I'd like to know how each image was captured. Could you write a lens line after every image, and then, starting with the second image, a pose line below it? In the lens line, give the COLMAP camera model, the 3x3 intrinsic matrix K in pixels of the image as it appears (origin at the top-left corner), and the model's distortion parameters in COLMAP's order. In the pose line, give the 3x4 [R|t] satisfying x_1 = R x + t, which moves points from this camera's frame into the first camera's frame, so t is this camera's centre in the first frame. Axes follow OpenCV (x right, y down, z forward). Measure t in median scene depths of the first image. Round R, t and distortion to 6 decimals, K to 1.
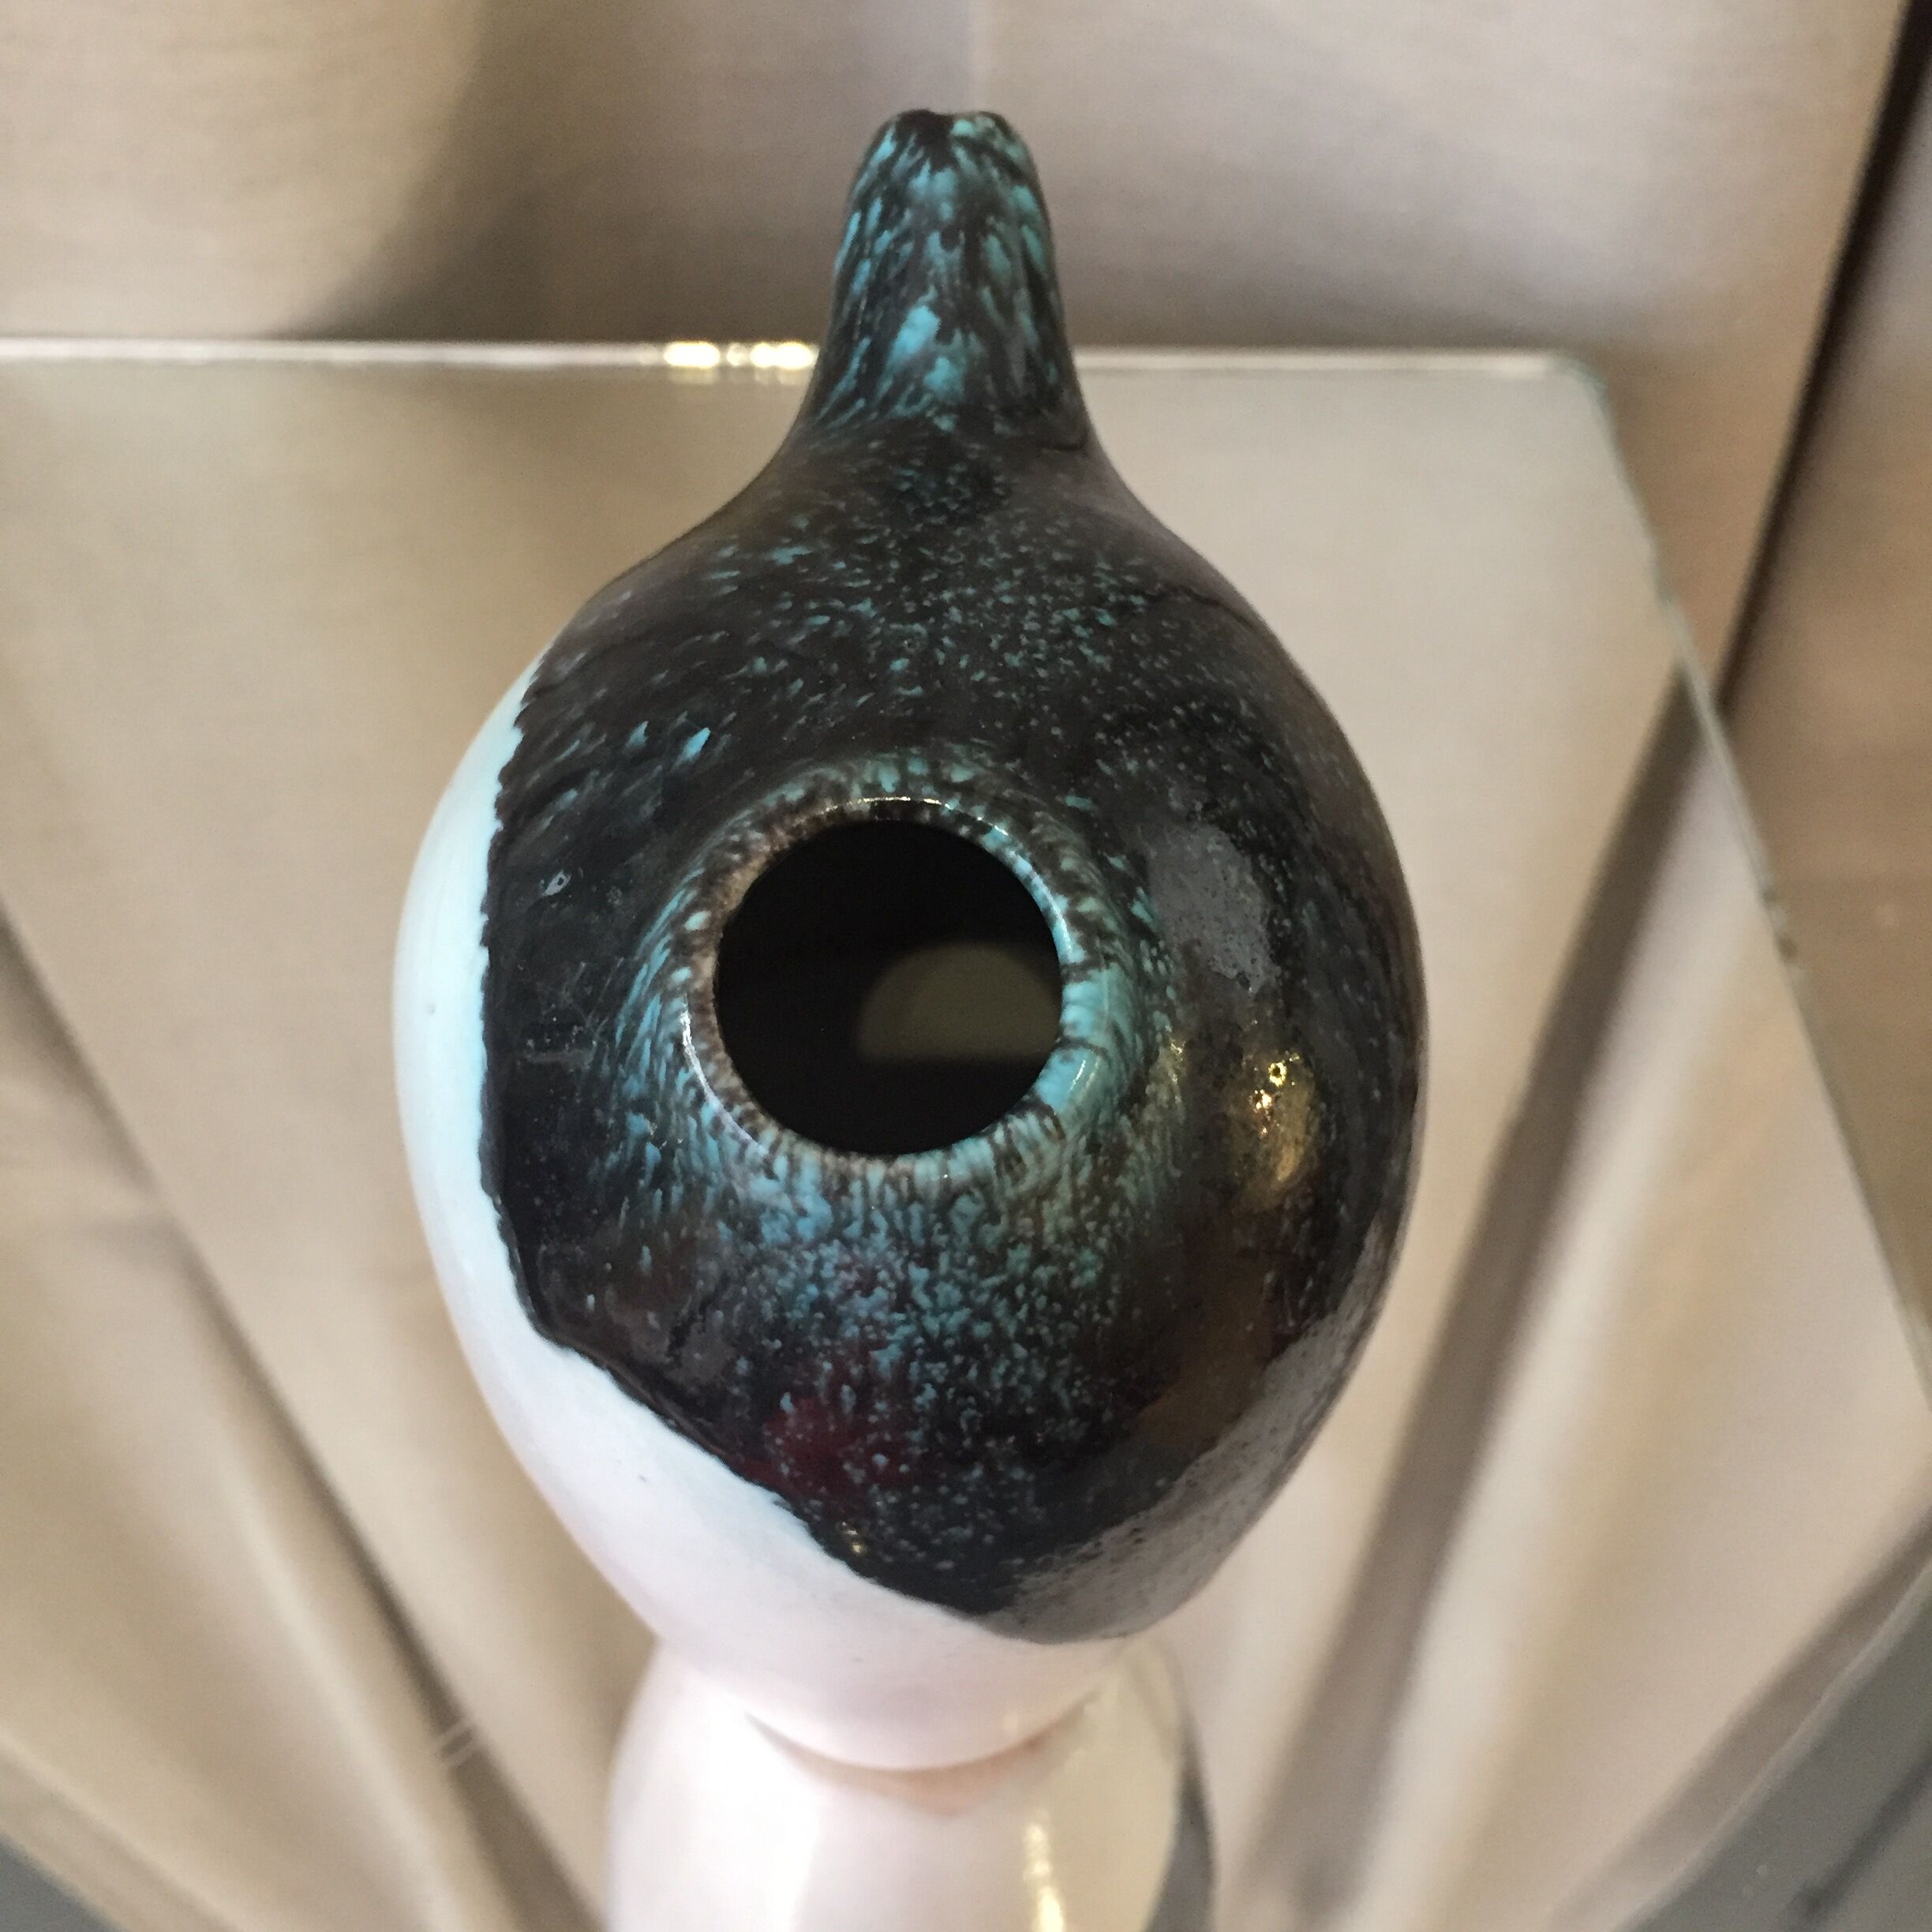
lens RADIAL K [[2342.1, 0, 944.7], [0, 2342.1, 963.5], [0, 0, 1]] dist [-0.009382, 0.000000]
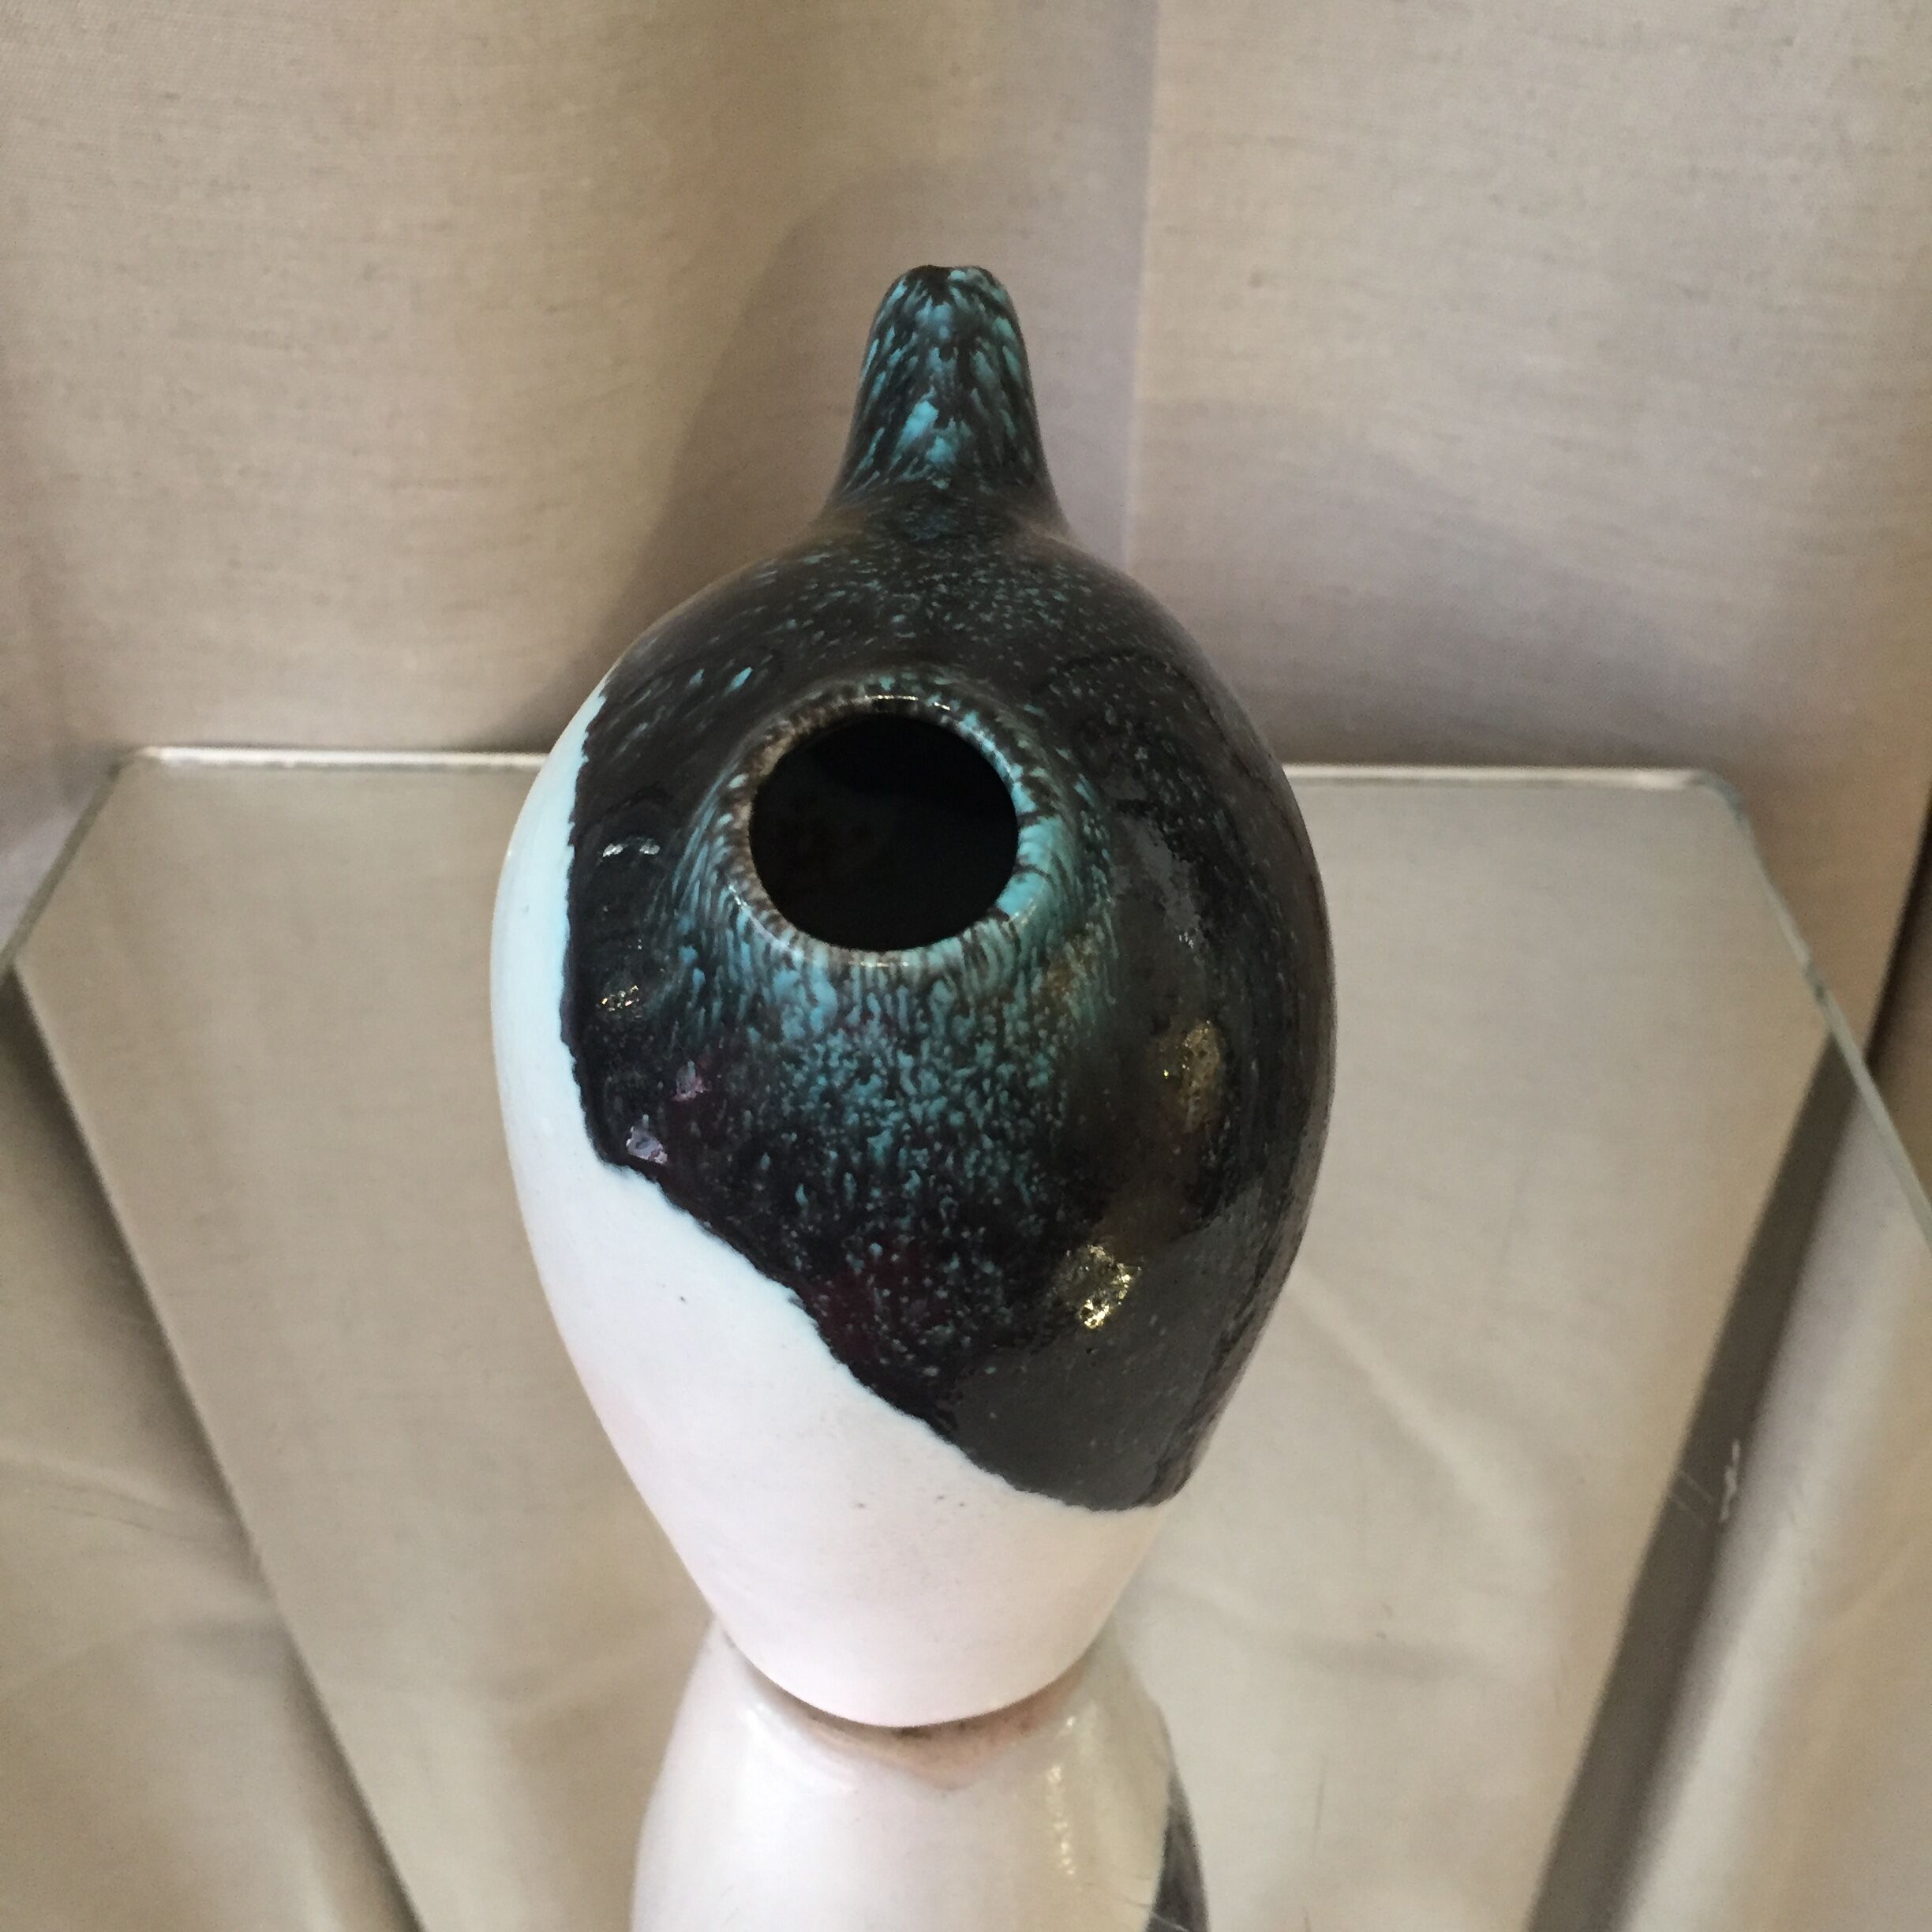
lens RADIAL K [[2342.1, 0, 951.8], [0, 2342.1, 982.1], [0, 0, 1]] dist [-0.009382, 0.000000]
pose [[0.999777, 0.005005, -0.020525, 0.037619], [-0.008683, 0.983026, -0.183259, 0.305015], [0.019259, 0.183396, 0.982850, -0.238854]]
